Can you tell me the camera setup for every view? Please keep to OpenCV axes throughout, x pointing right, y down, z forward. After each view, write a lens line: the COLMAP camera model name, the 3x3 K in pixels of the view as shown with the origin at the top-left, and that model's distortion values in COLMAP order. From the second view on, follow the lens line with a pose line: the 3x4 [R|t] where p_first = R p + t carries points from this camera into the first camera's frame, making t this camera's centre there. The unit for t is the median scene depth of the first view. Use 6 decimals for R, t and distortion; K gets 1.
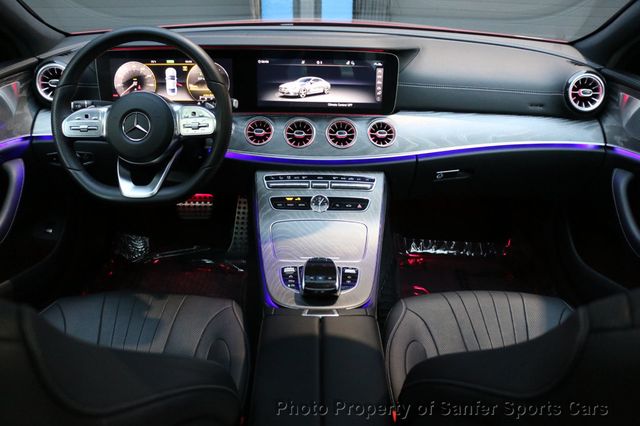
lens RADIAL K [[517.8, 0, 320.0], [0, 517.8, 213.0], [0, 0, 1]] dist [-0.126194, 0.008205]
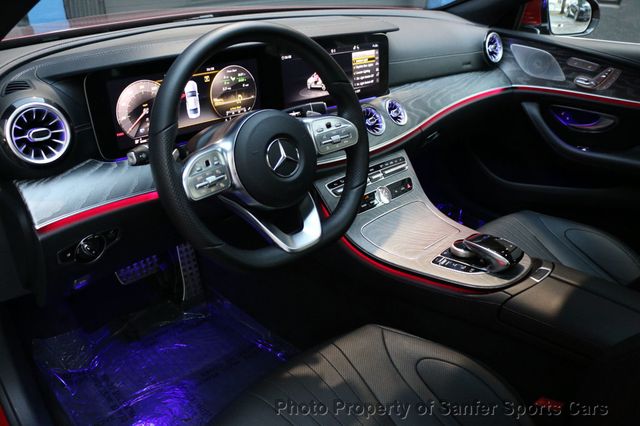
lens RADIAL K [[517.8, 0, 320.0], [0, 517.8, 213.0], [0, 0, 1]] dist [-0.126194, 0.008205]
pose [[0.715934, -0.316524, 0.622294, -0.684153], [0.291978, 0.945378, 0.144945, -0.158293], [-0.634182, 0.077925, 0.769247, 0.330206]]
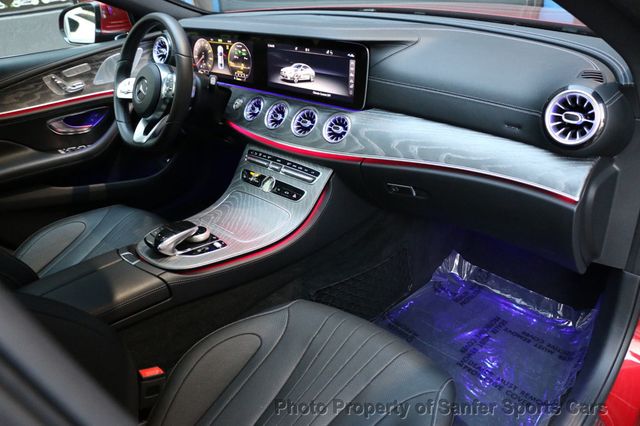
lens RADIAL K [[517.8, 0, 320.0], [0, 517.8, 213.0], [0, 0, 1]] dist [-0.126194, 0.008205]
pose [[0.723468, 0.268073, -0.636184, 0.744685], [-0.242607, 0.961476, 0.129251, -0.120751], [0.646324, 0.060834, 0.760634, 0.268933]]
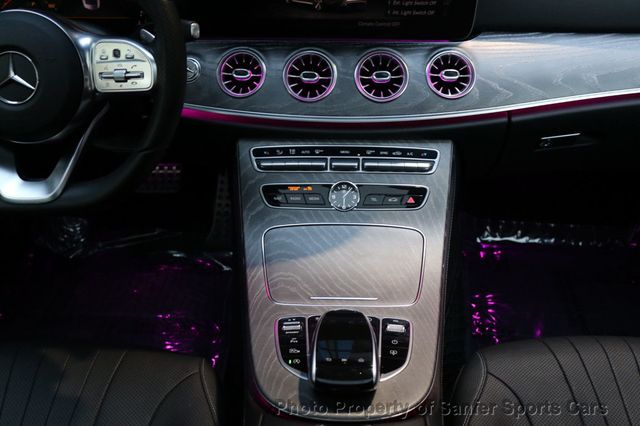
lens RADIAL K [[660.9, 0, 320.0], [0, 660.9, 213.0], [0, 0, 1]] dist [-0.015390, -0.009012]
pose [[0.999159, 0.000193, -0.040995, 0.002861], [0.004865, 0.992365, 0.123241, -0.091931], [0.040706, -0.123337, 0.991530, 0.233576]]
